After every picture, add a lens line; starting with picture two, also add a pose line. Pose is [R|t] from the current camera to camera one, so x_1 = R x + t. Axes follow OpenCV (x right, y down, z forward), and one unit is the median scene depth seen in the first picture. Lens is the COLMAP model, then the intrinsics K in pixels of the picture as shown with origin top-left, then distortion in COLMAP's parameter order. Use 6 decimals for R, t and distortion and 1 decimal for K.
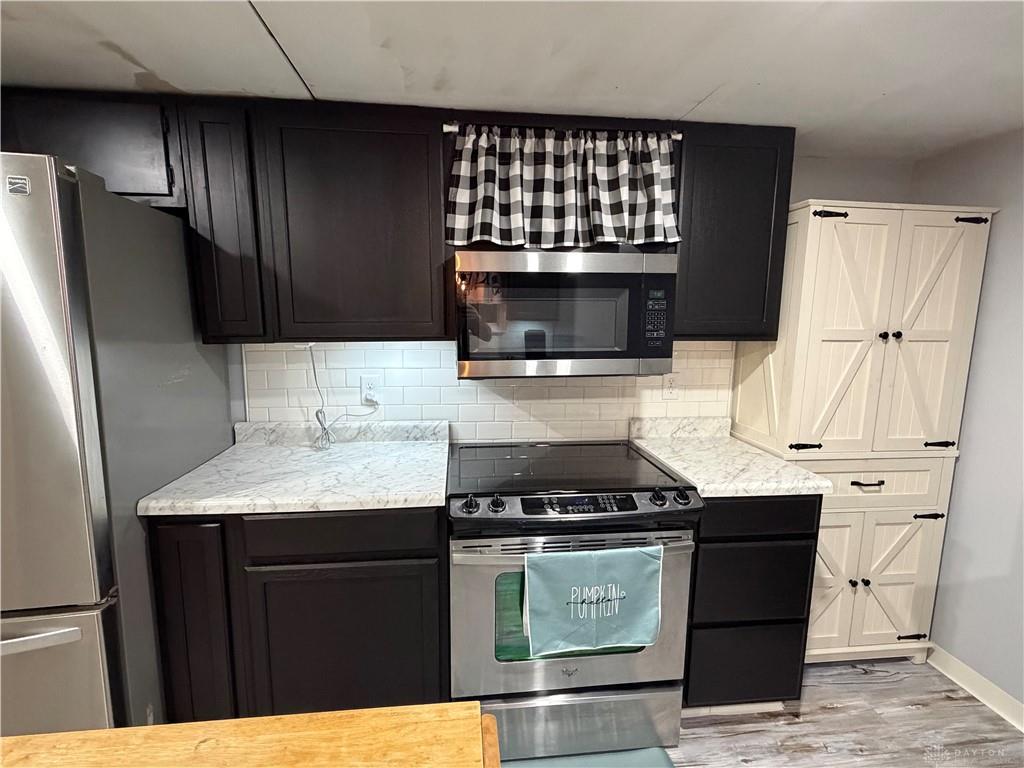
lens RADIAL K [[489.8, 0, 511.5], [0, 489.8, 385.7], [0, 0, 1]] dist [-0.001878, 0.000185]
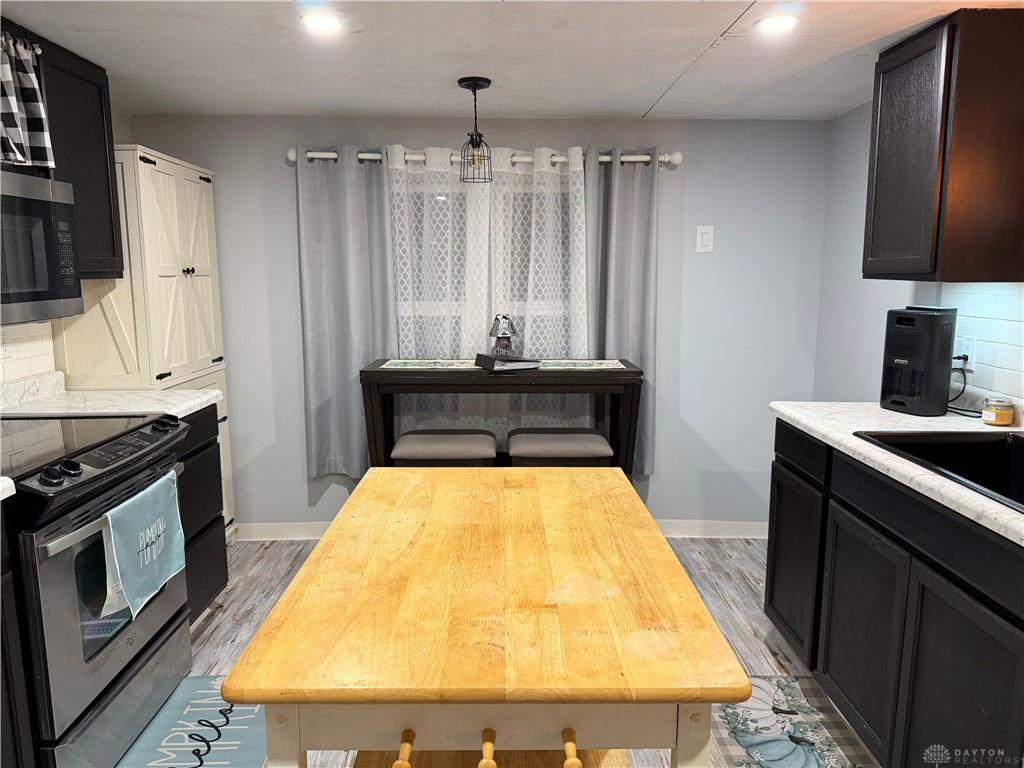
lens RADIAL K [[725.7, 0, 507.3], [0, 725.7, 381.2], [0, 0, 1]] dist [0.032134, -0.034524]
pose [[0.099795, -0.158108, 0.982366, -0.977451], [0.153181, 0.977966, 0.141839, 0.026311], [-0.983146, 0.136325, 0.121815, 0.072882]]
